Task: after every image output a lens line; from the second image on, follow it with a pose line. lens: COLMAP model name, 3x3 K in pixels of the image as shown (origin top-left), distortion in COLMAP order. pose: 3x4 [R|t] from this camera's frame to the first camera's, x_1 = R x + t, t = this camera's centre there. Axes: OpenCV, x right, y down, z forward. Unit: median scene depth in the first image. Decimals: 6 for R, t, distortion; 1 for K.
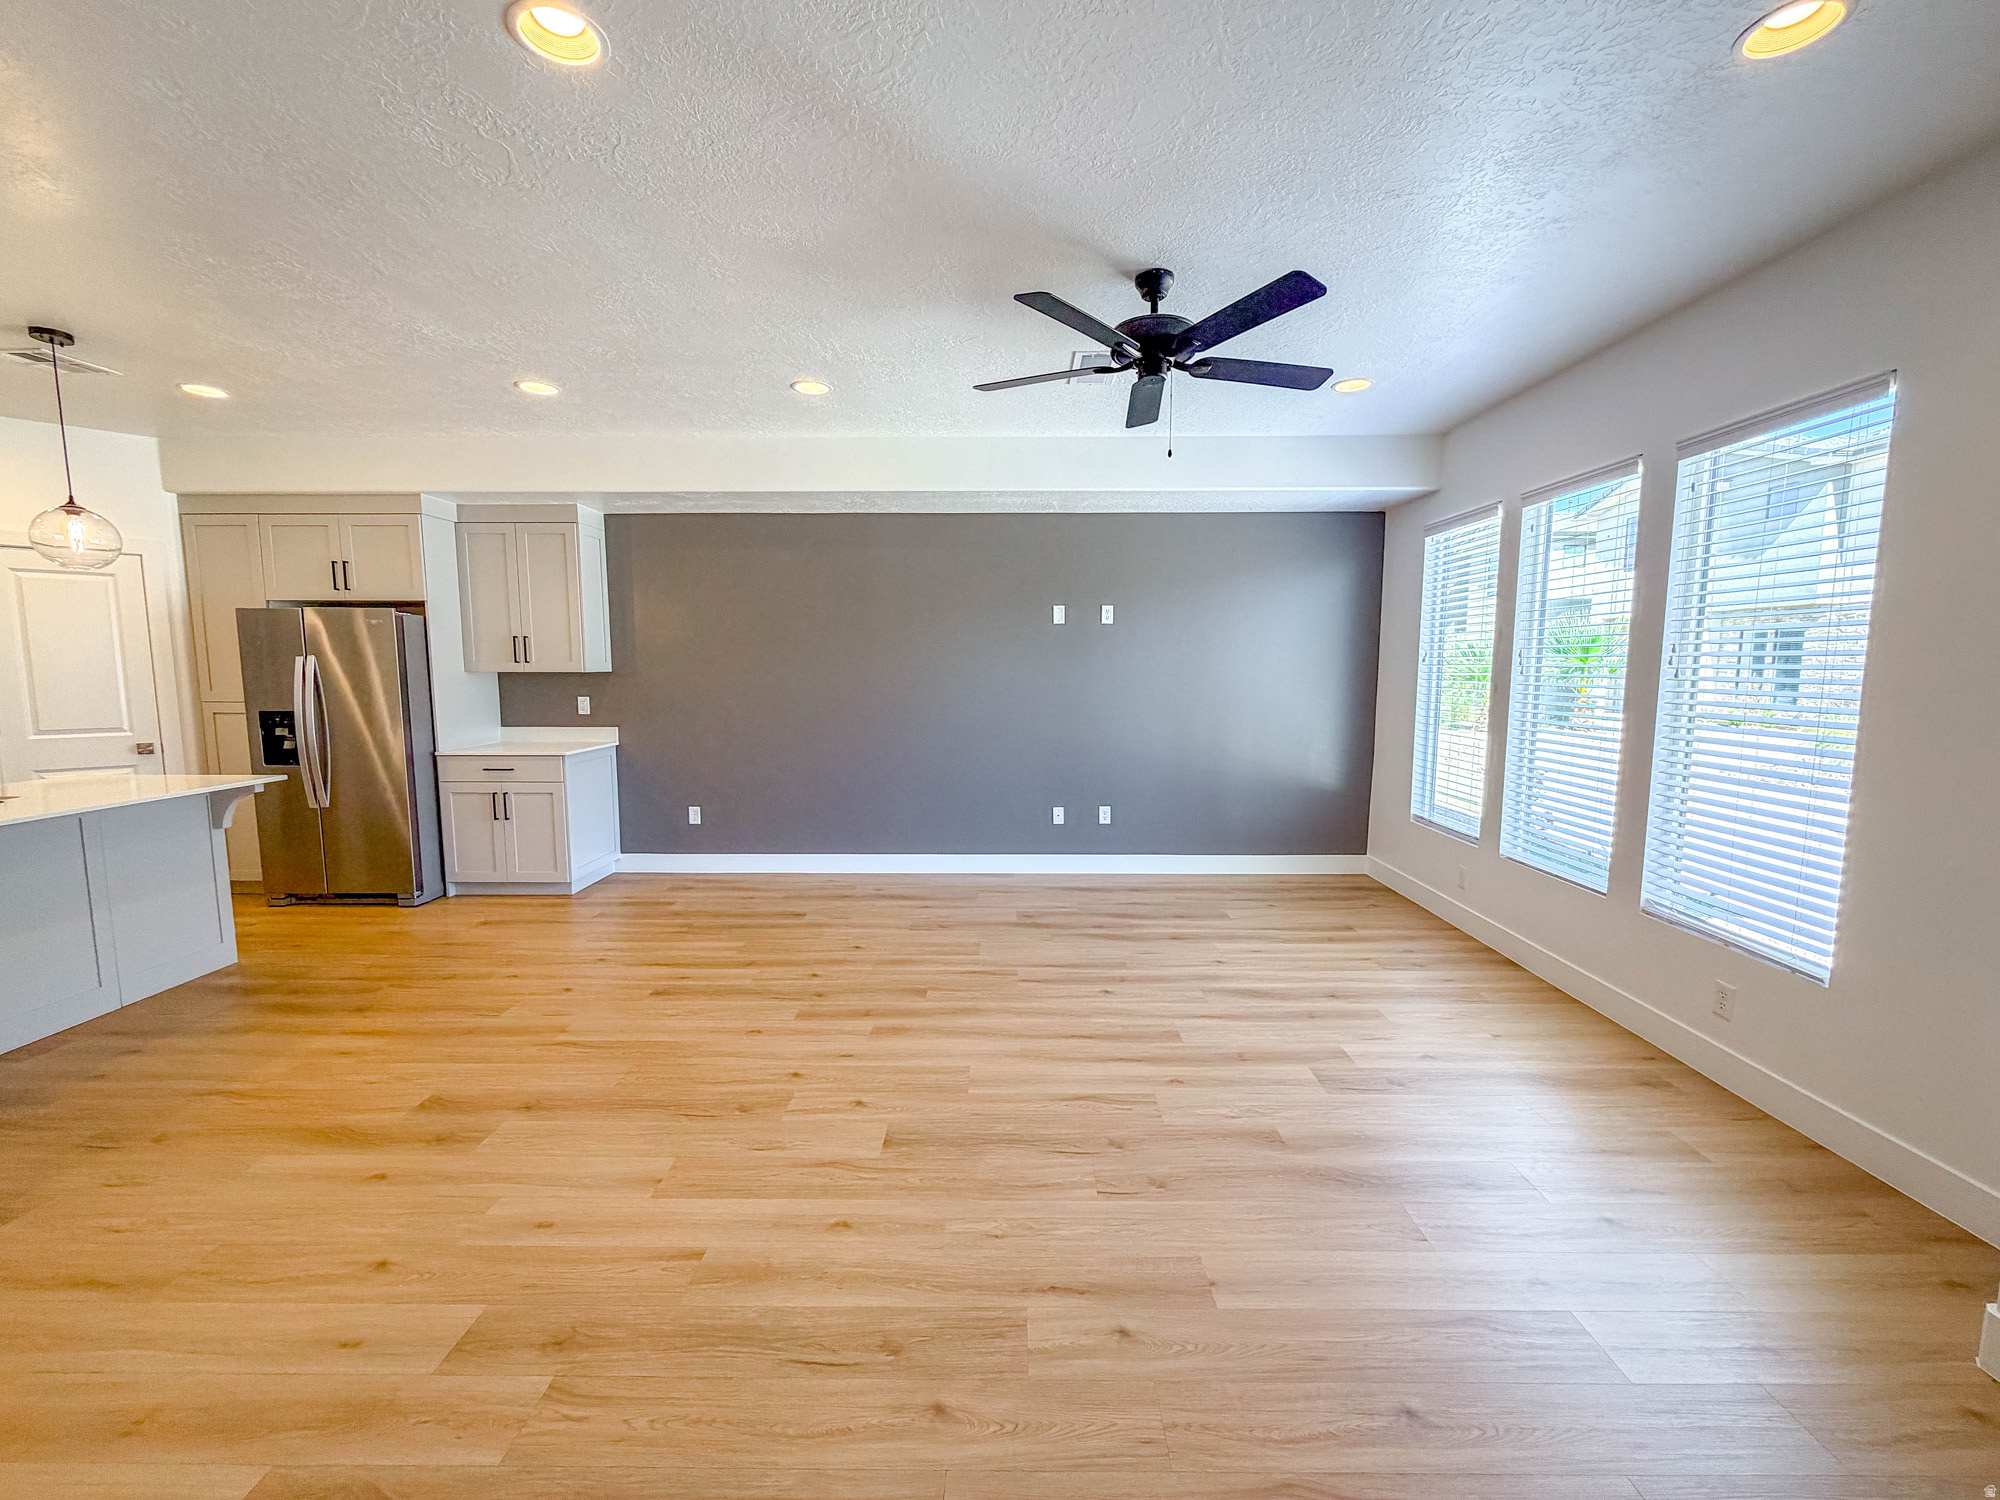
lens RADIAL K [[801.6, 0, 1004.4], [0, 801.6, 749.5], [0, 0, 1]] dist [-0.000297, -0.000273]
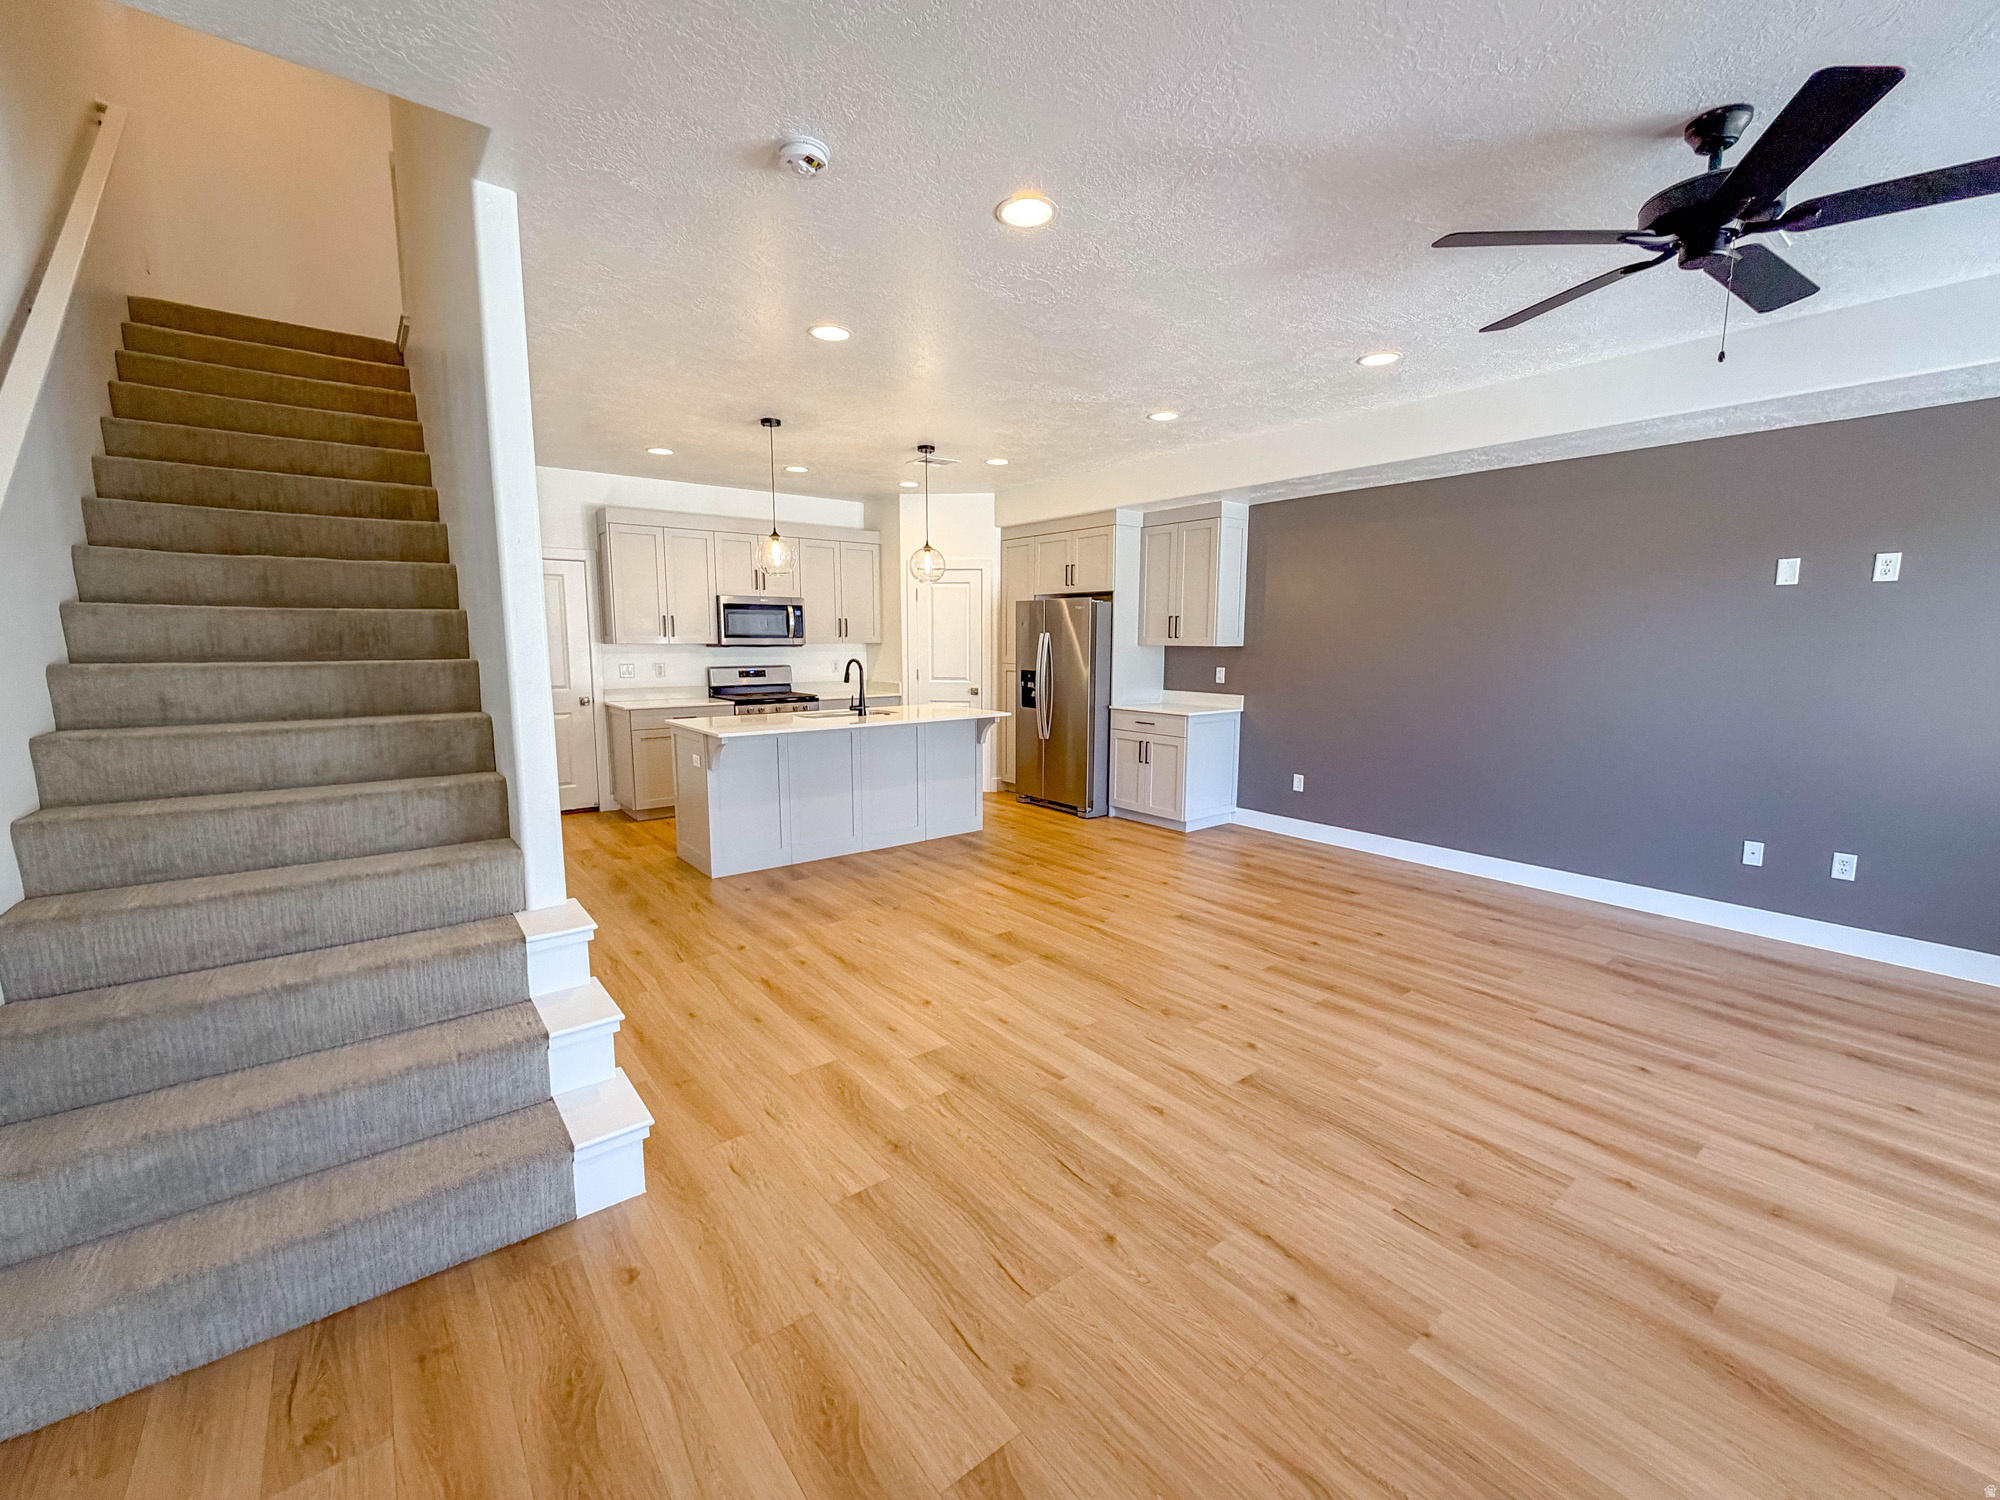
lens RADIAL K [[824.1, 0, 1004.8], [0, 824.1, 746.7], [0, 0, 1]] dist [0.002256, 0.000241]
pose [[0.627538, 0.104574, -0.771531, 0.290092], [-0.085364, 0.994206, 0.065324, -0.004846], [0.773892, 0.024868, 0.632829, 0.014356]]
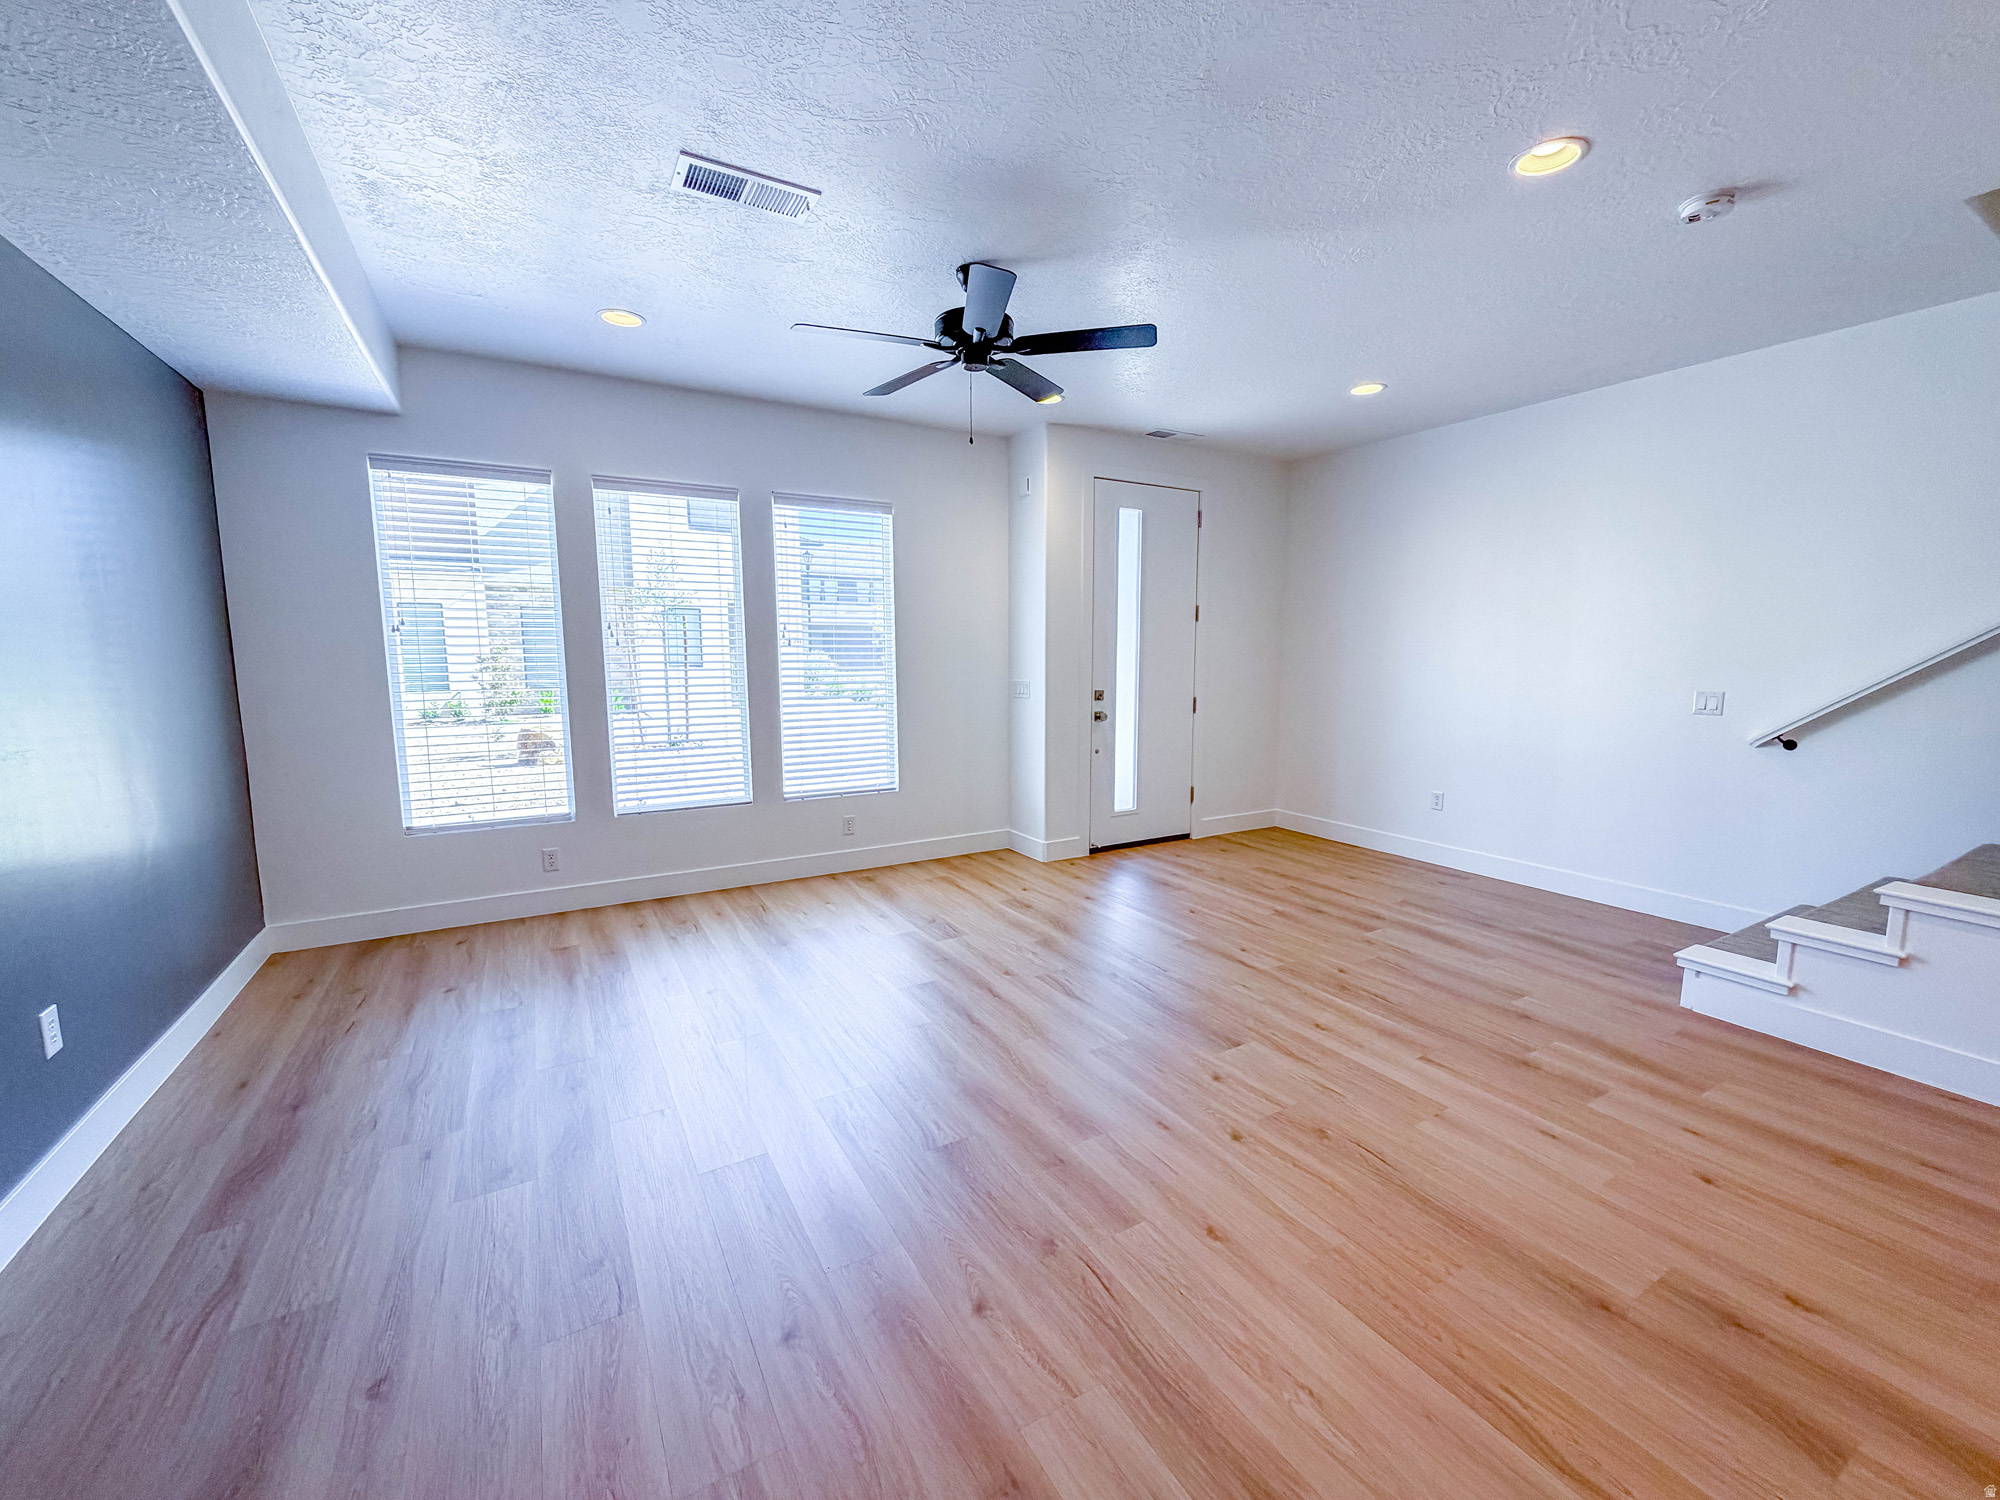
lens RADIAL K [[801.6, 0, 1004.4], [0, 801.6, 749.5], [0, 0, 1]] dist [-0.000297, -0.000273]
pose [[-0.511223, -0.104311, 0.853094, -0.566463], [0.091561, 0.980348, 0.174740, -0.097488], [-0.854557, 0.167441, -0.491626, 1.102098]]
